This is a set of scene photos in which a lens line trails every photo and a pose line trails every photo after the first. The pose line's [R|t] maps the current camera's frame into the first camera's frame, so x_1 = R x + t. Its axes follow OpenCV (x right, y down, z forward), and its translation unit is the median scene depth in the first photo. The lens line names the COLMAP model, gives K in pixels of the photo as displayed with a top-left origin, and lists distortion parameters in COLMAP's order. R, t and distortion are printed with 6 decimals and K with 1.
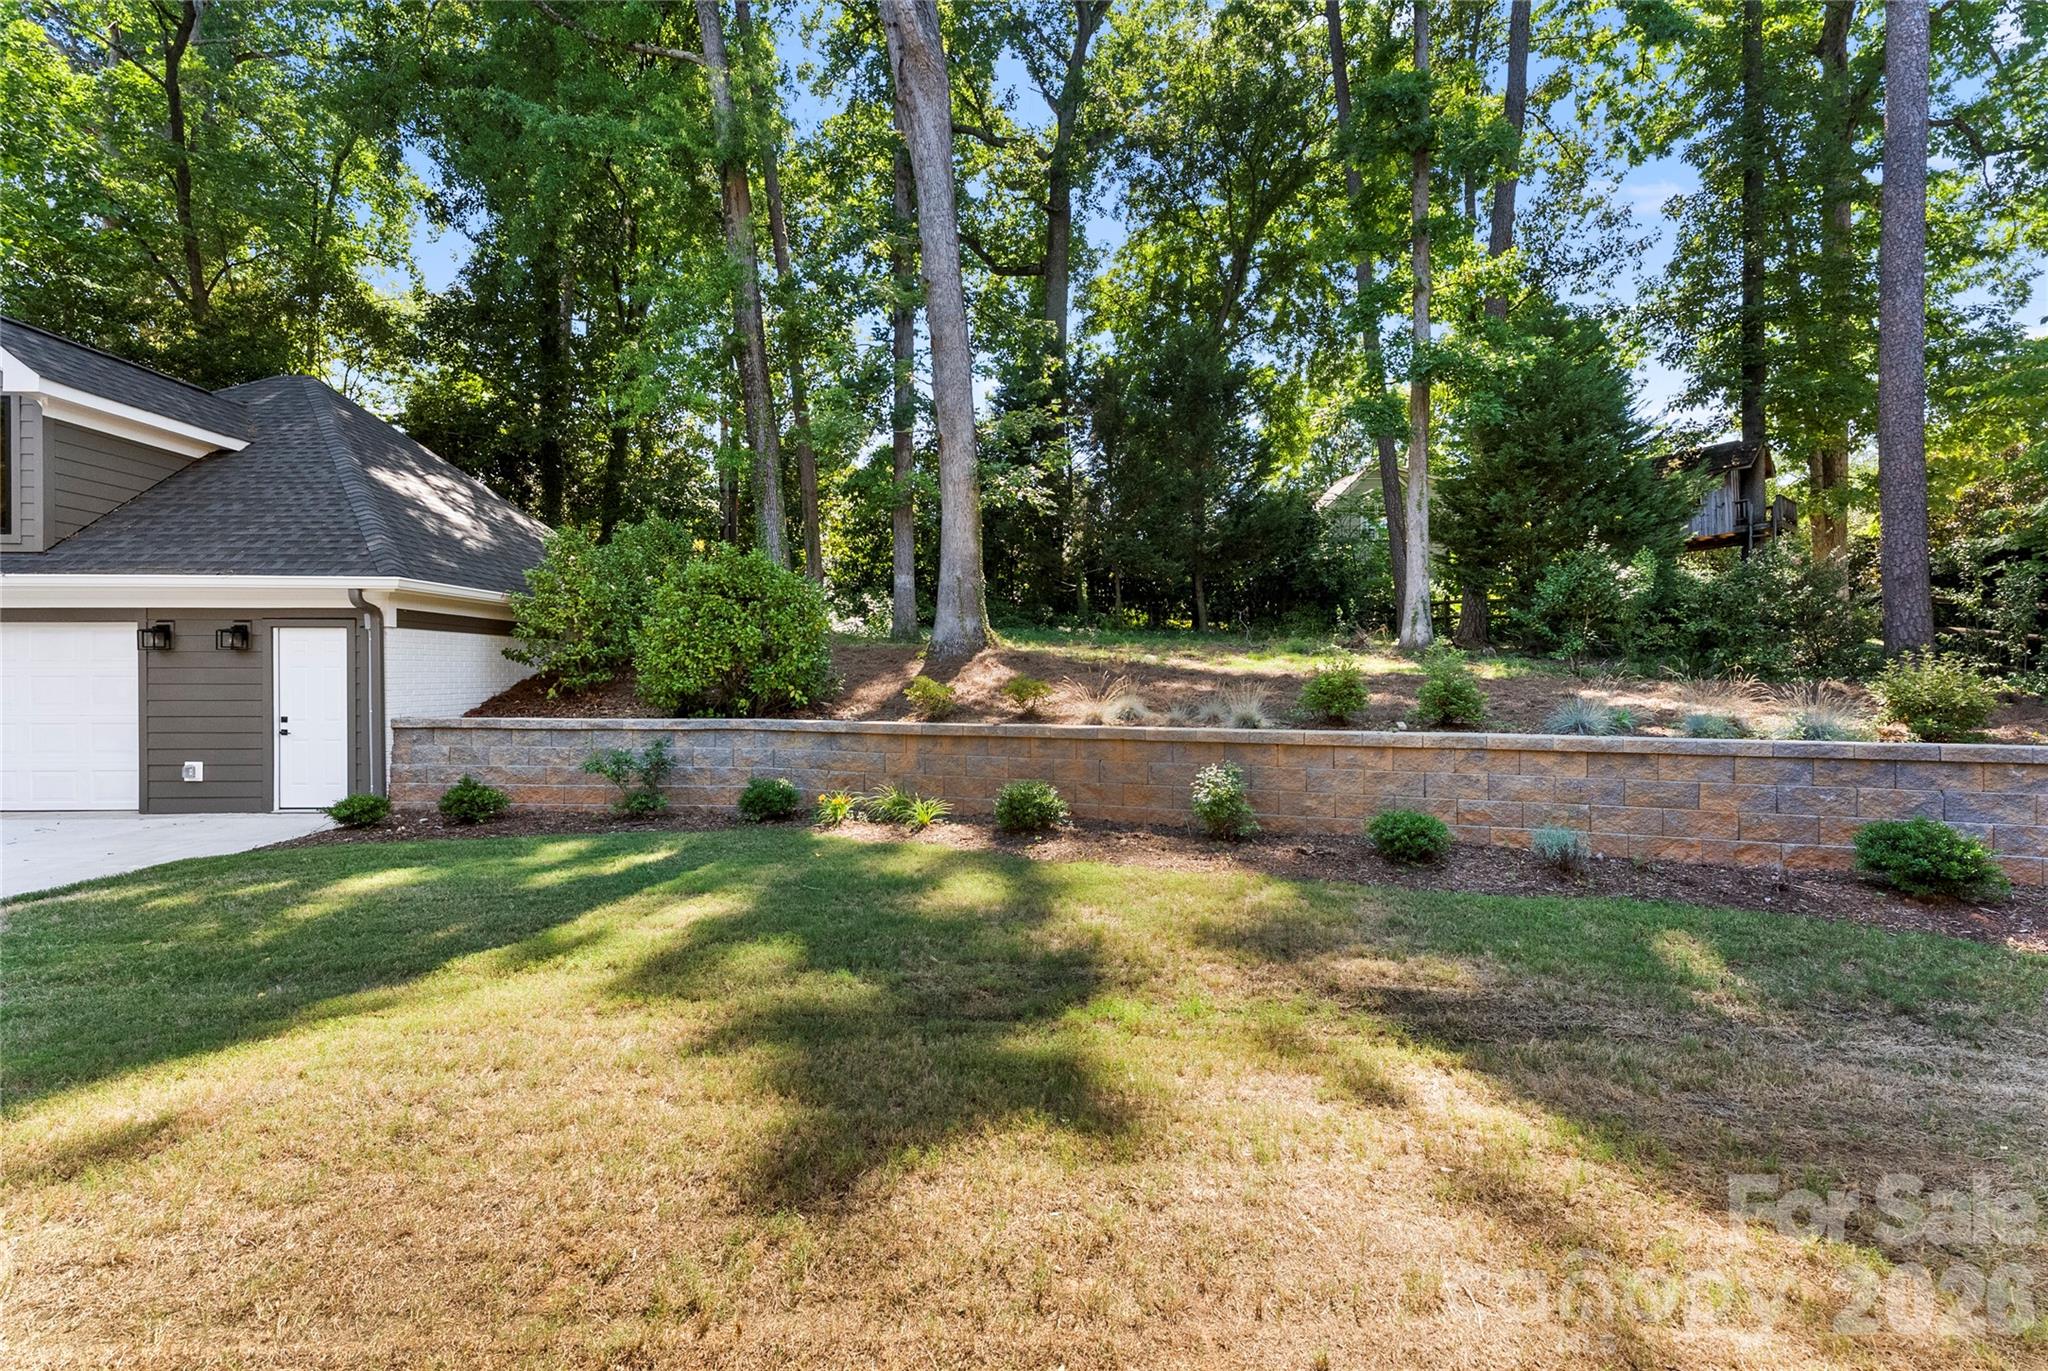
lens RADIAL K [[825.1, 0, 1033.9], [0, 825.1, 674.6], [0, 0, 1]] dist [-0.001064, -0.000318]
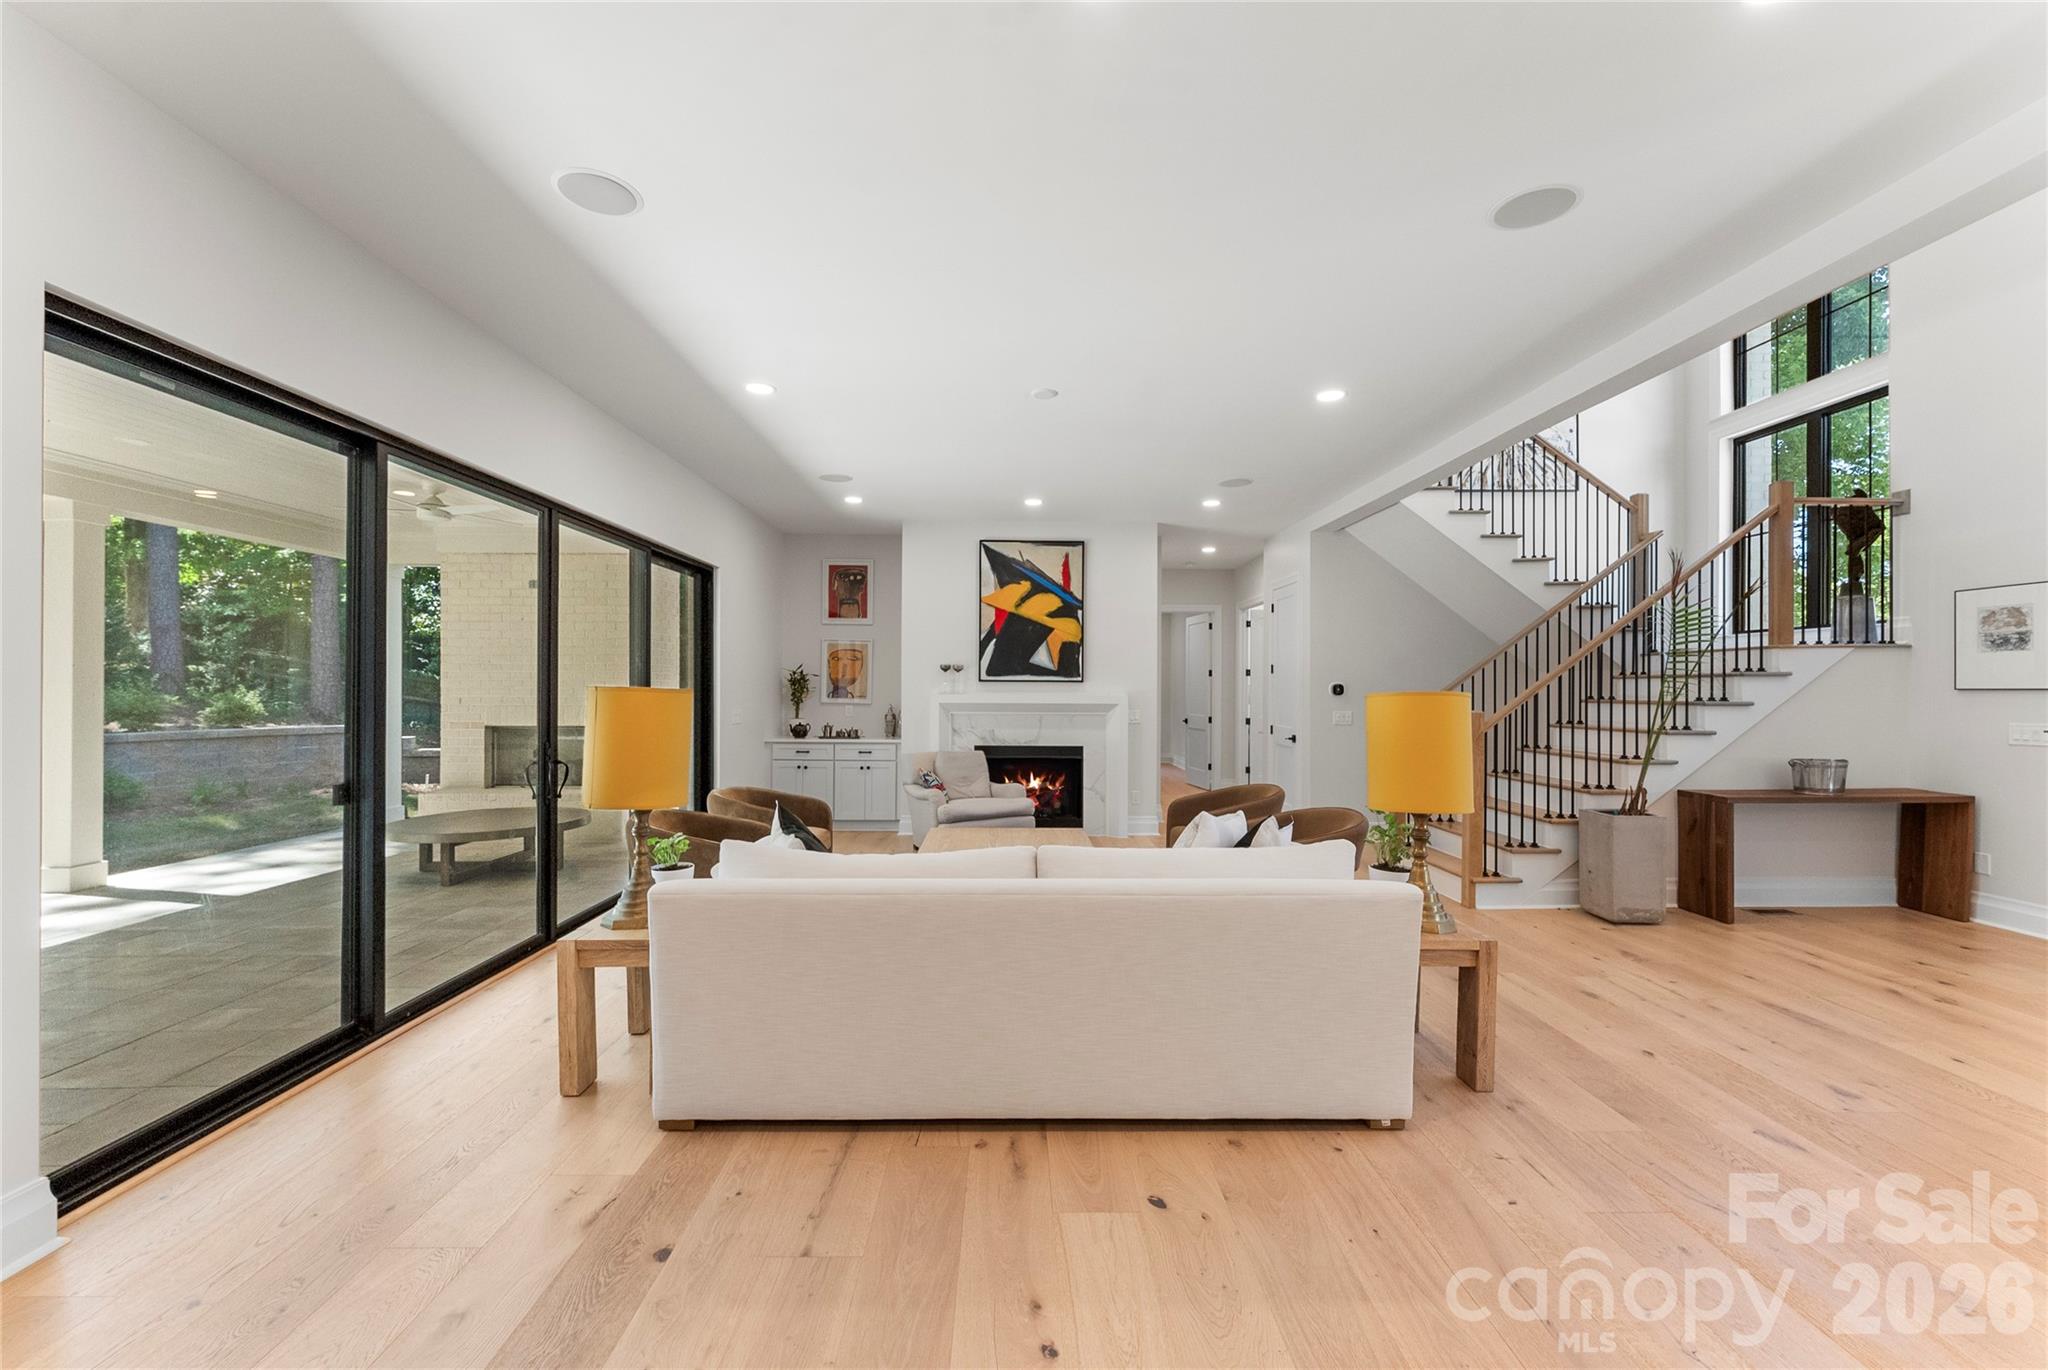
lens RADIAL K [[819.2, 0, 1024.0], [0, 819.2, 685.0], [0, 0, 1]] dist [-0.000505, -0.000003]
pose [[0.021297, 0.004350, 0.999764, -0.374718], [-0.005098, 0.999978, -0.004242, -0.013314], [-0.999760, -0.005007, 0.021318, -0.557898]]
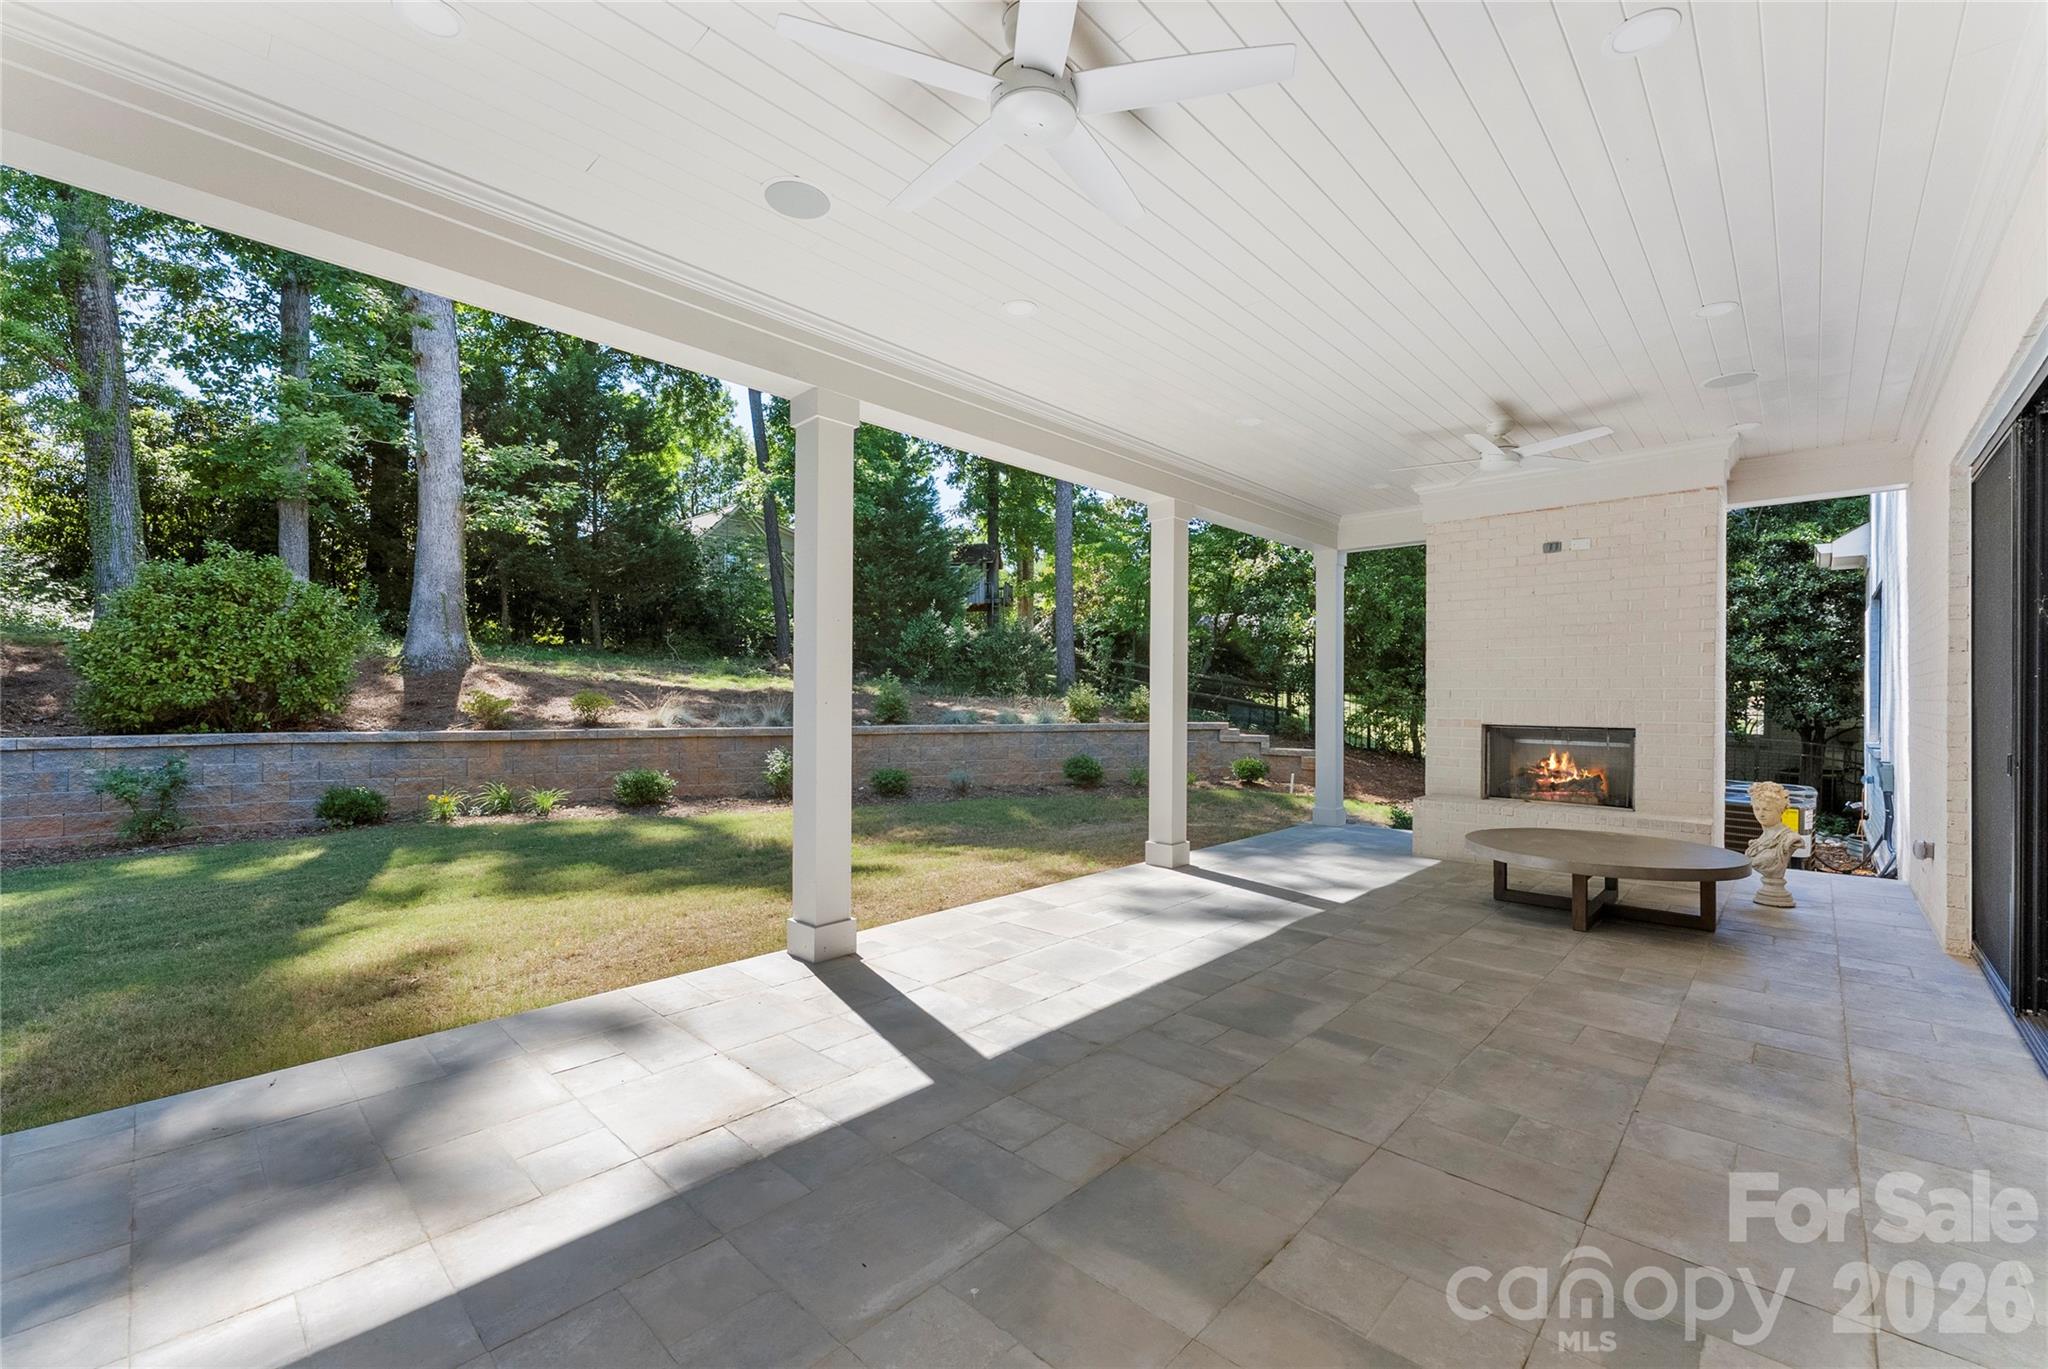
lens RADIAL K [[825.8, 0, 1023.3], [0, 825.8, 704.8], [0, 0, 1]] dist [-0.000577, -0.000089]
pose [[0.704104, -0.004302, 0.710084, -0.330900], [-0.006327, 0.999904, 0.012332, 0.002605], [-0.710069, -0.013176, 0.704009, -0.248168]]
